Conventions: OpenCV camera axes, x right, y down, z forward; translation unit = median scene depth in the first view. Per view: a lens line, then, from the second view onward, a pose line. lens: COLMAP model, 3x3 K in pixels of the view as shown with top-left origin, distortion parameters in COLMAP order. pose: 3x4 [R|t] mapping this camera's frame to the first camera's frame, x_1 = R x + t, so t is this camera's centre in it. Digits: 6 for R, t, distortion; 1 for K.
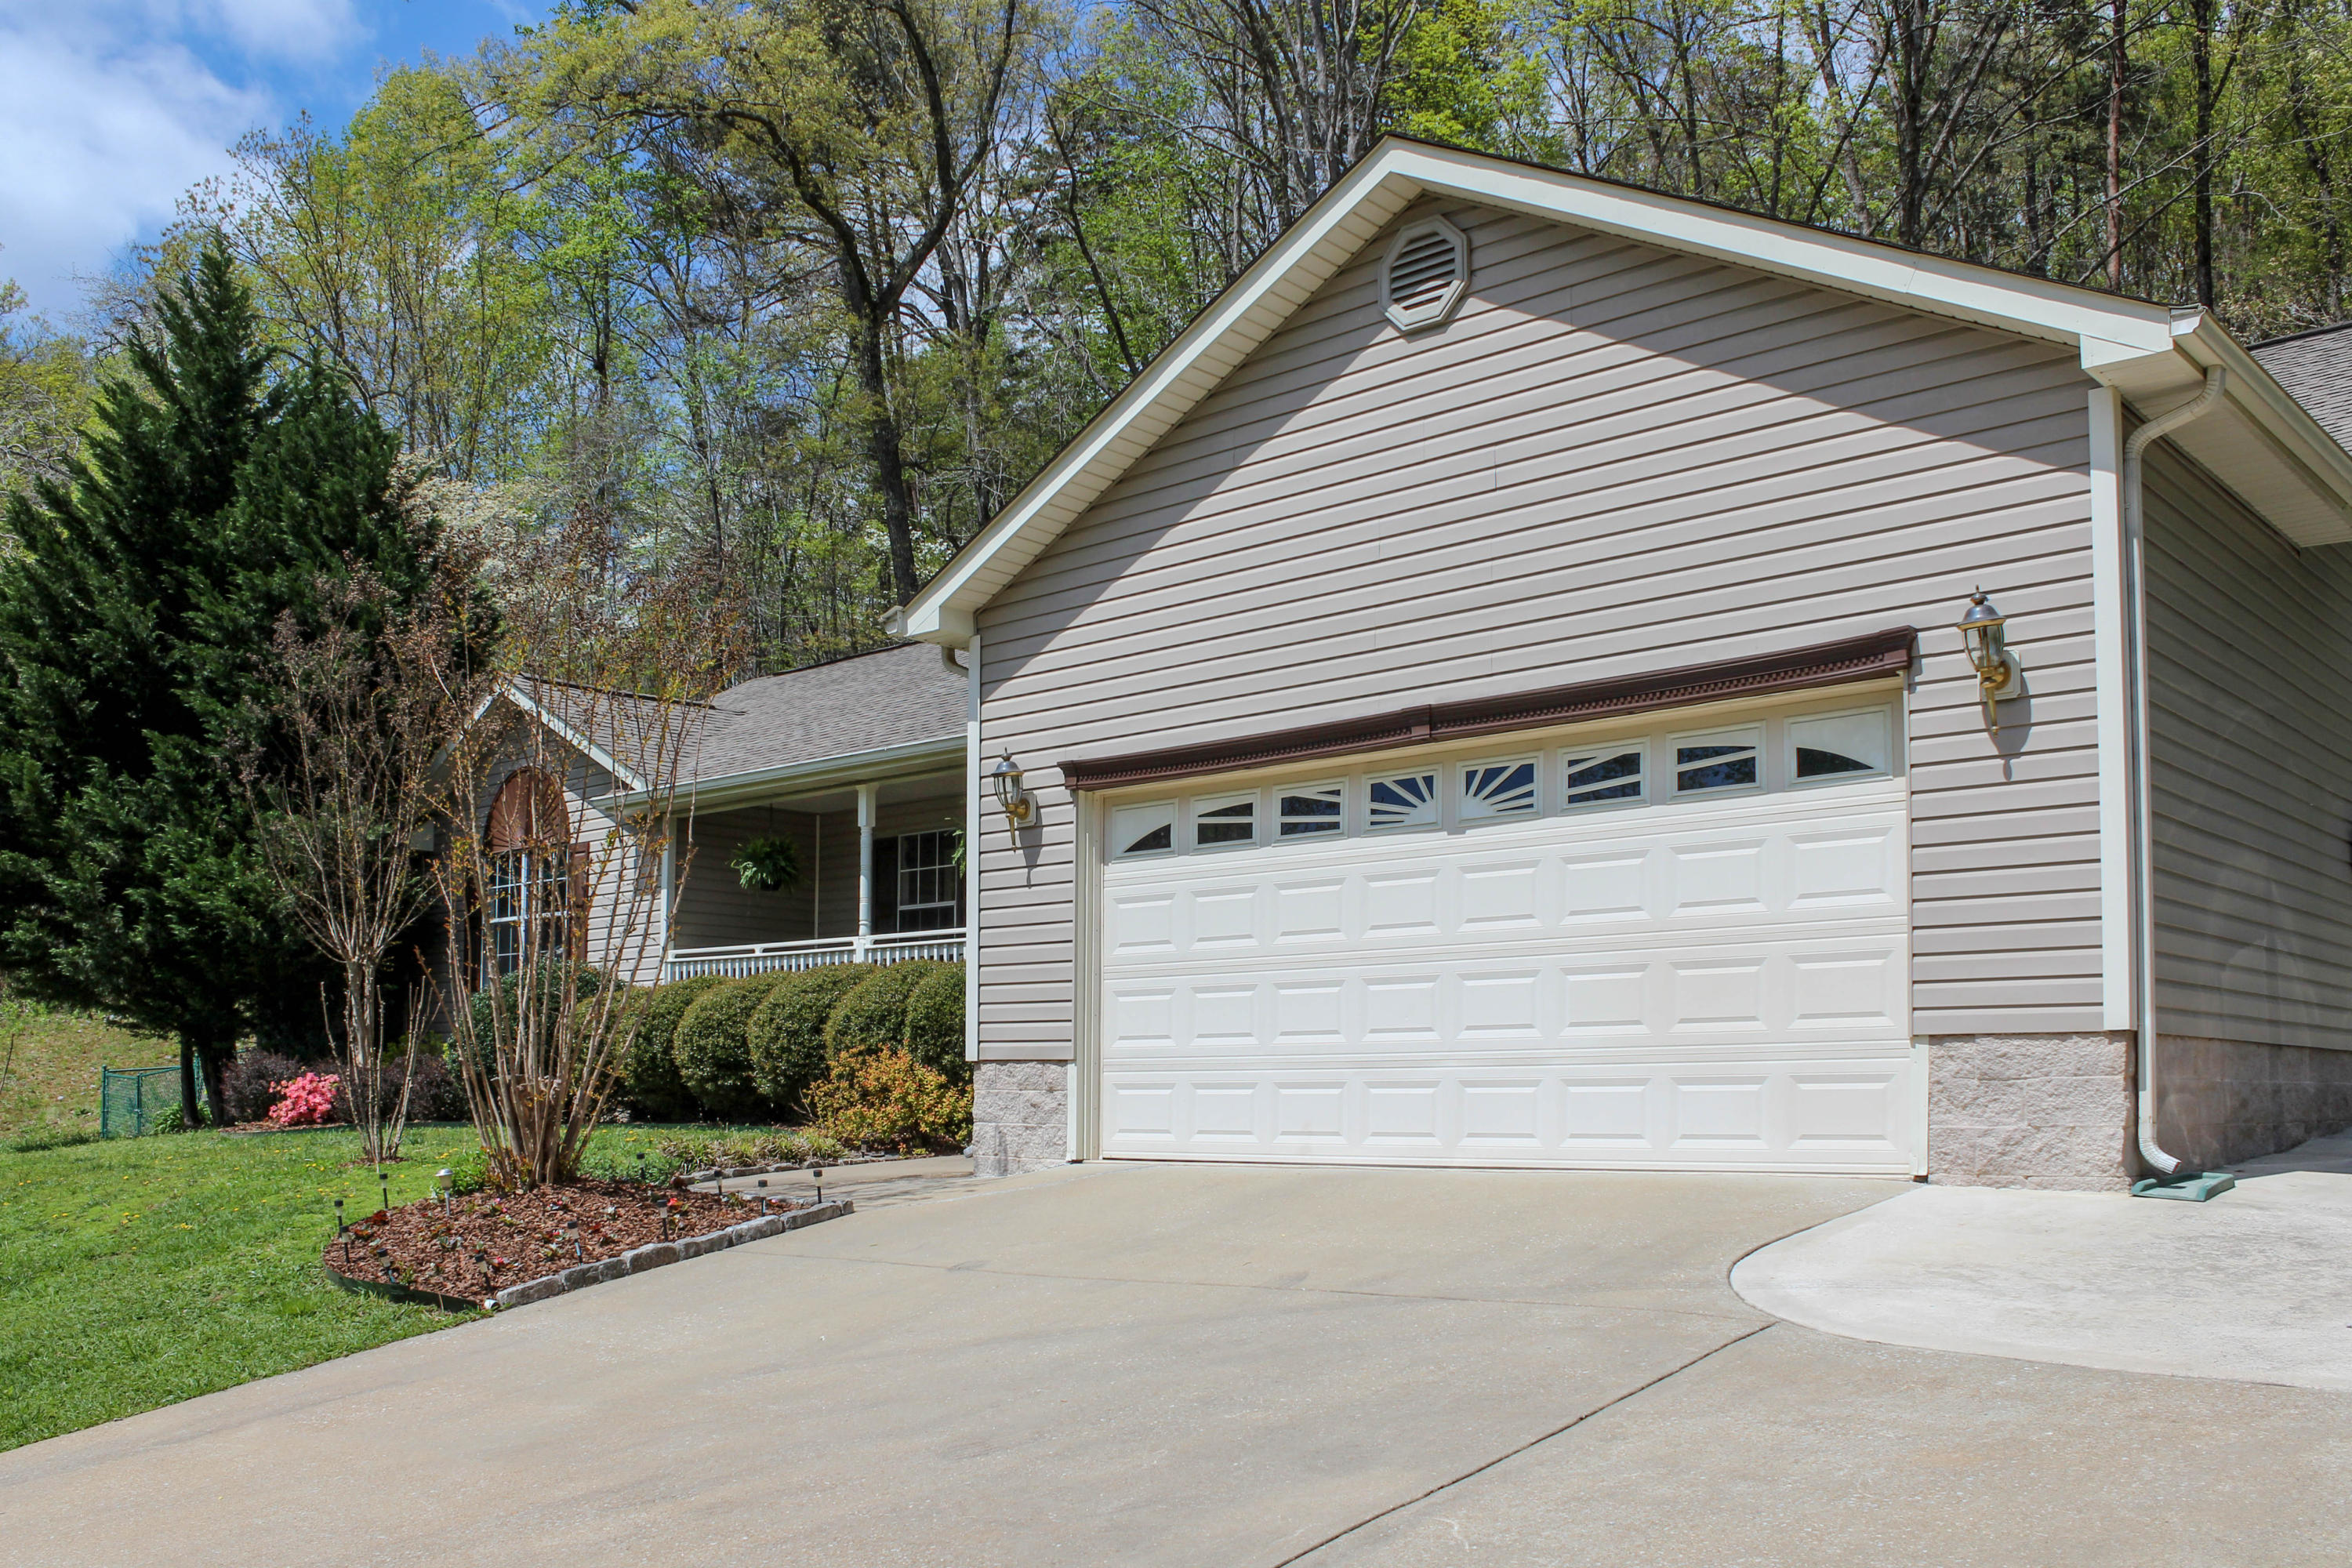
lens RADIAL K [[2051.4, 0, 1176.0], [0, 2051.4, 784.0], [0, 0, 1]] dist [-0.186636, 0.177438]
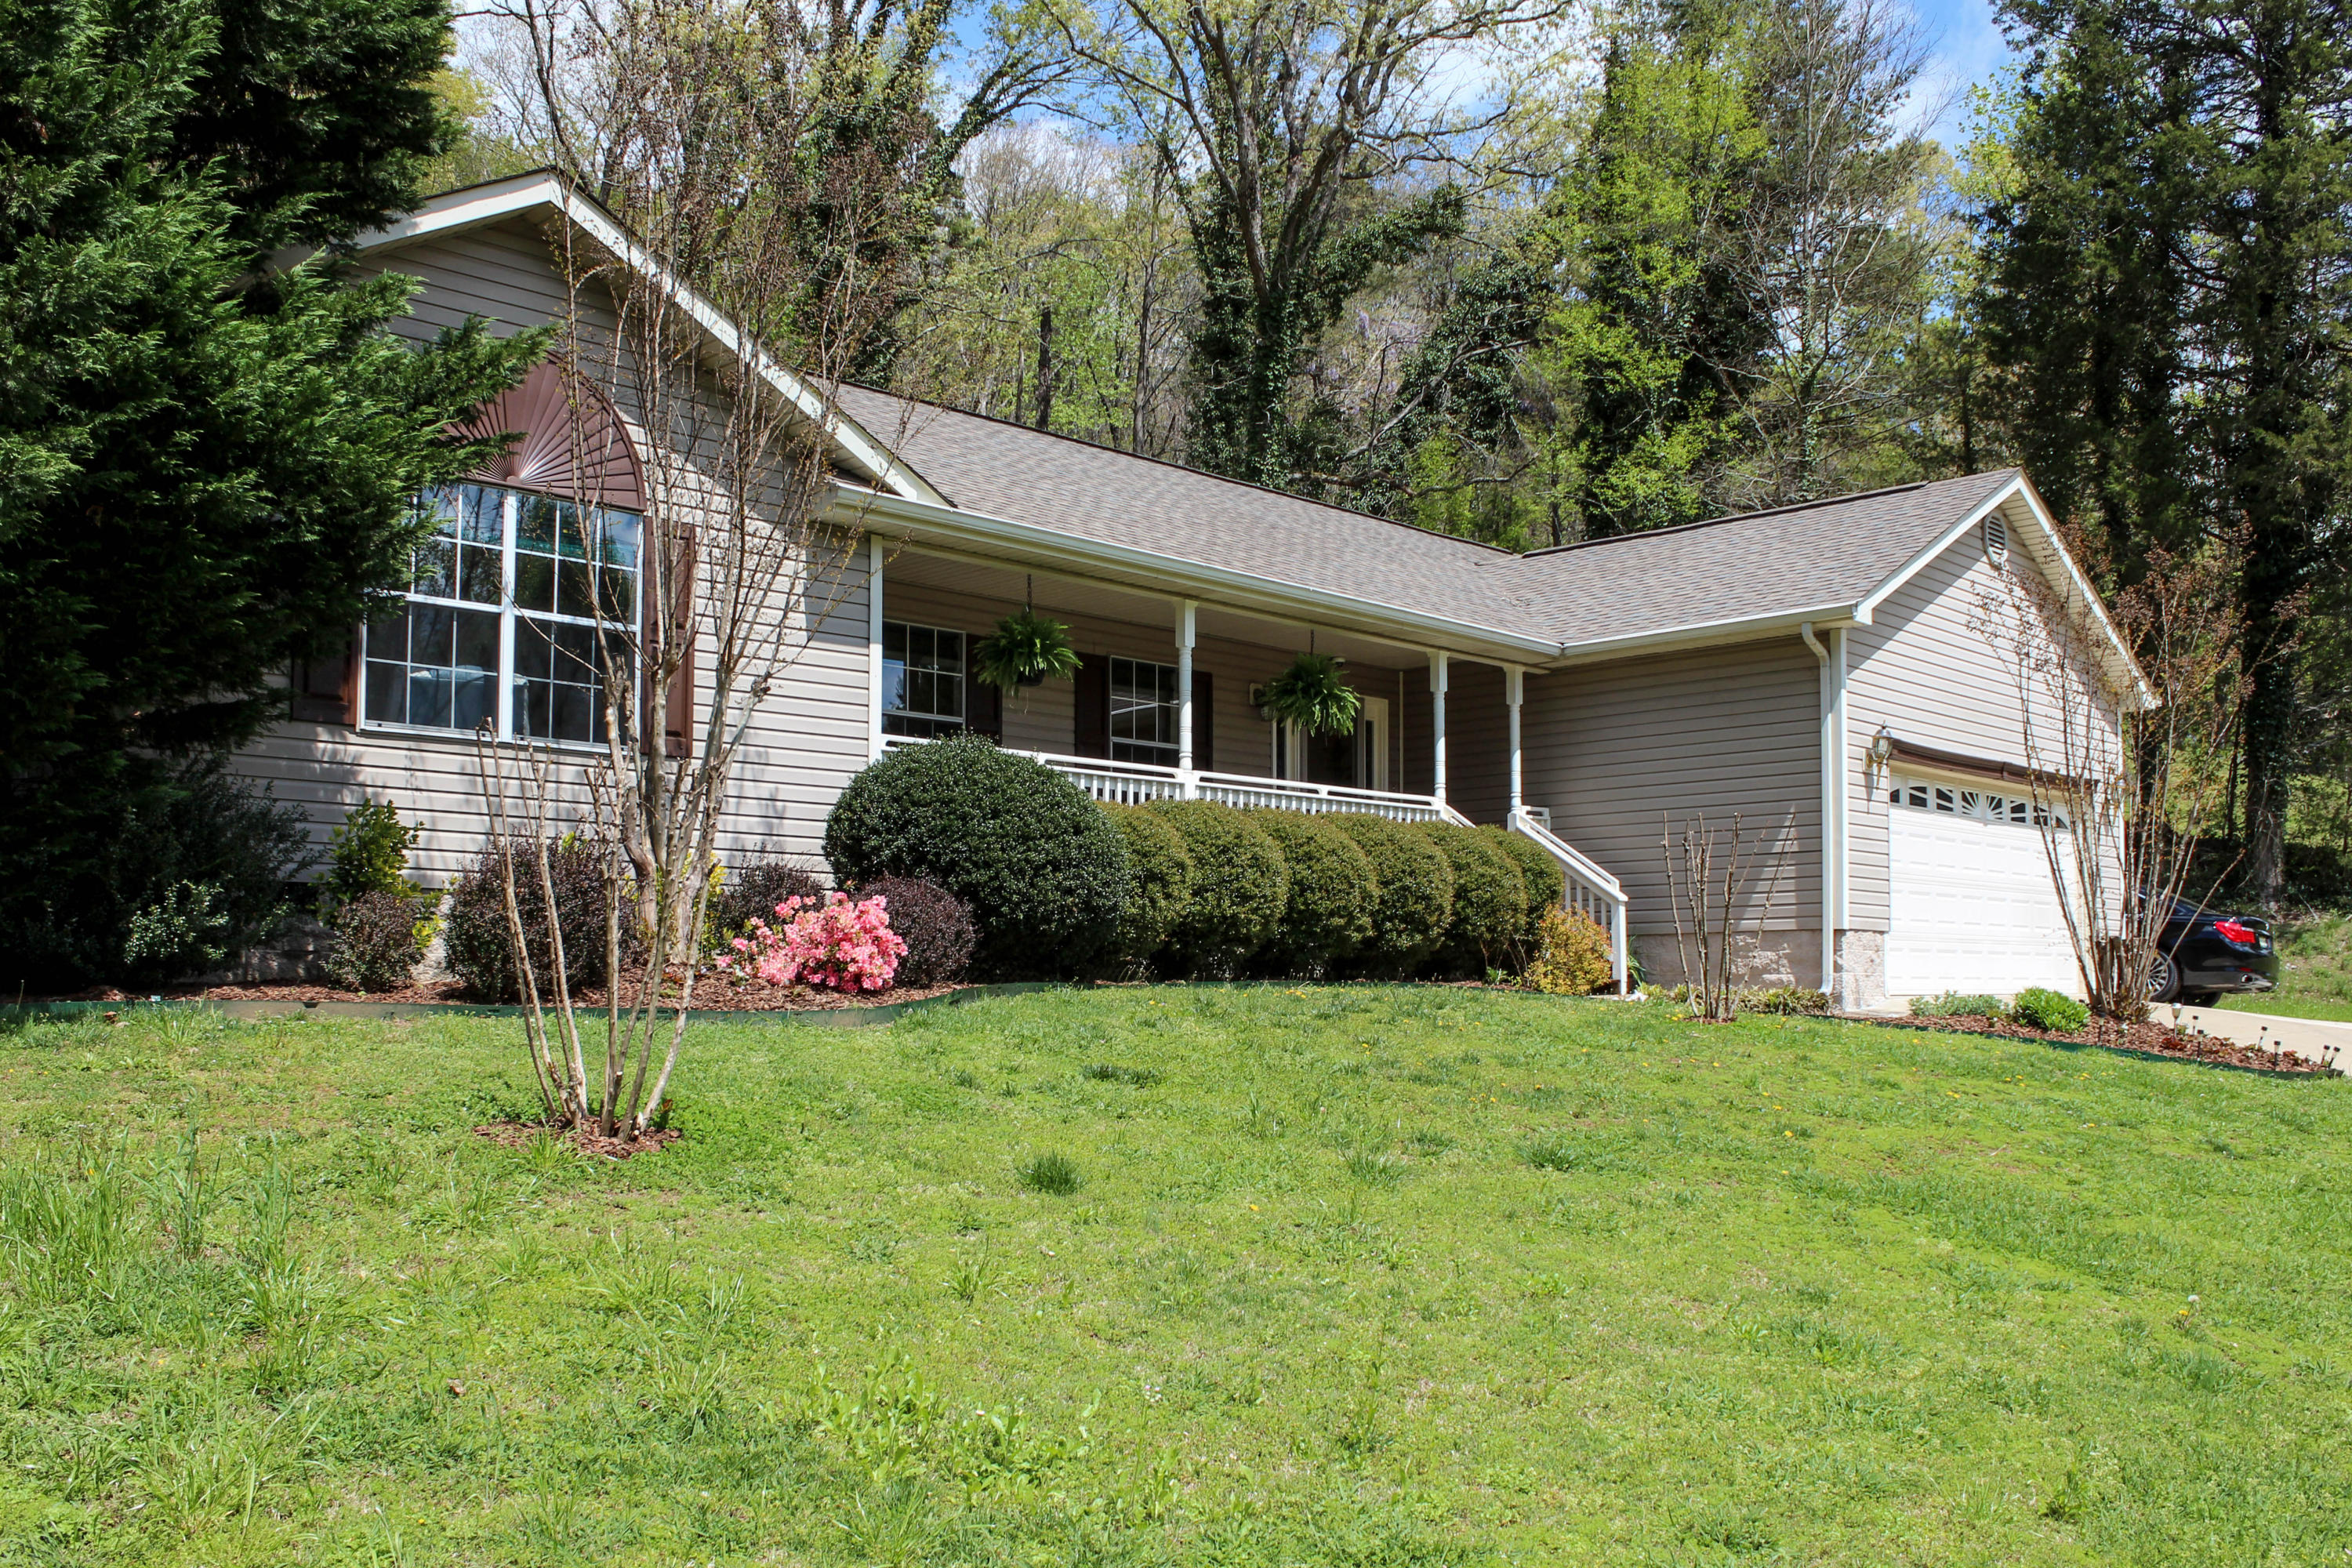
lens RADIAL K [[2051.4, 0, 1176.0], [0, 2051.4, 784.0], [0, 0, 1]] dist [-0.186636, 0.177438]
pose [[0.051037, 0.092507, 0.994403, -1.699078], [-0.172764, 0.981507, -0.082440, 0.251449], [-0.983640, -0.167589, 0.066075, 1.519018]]
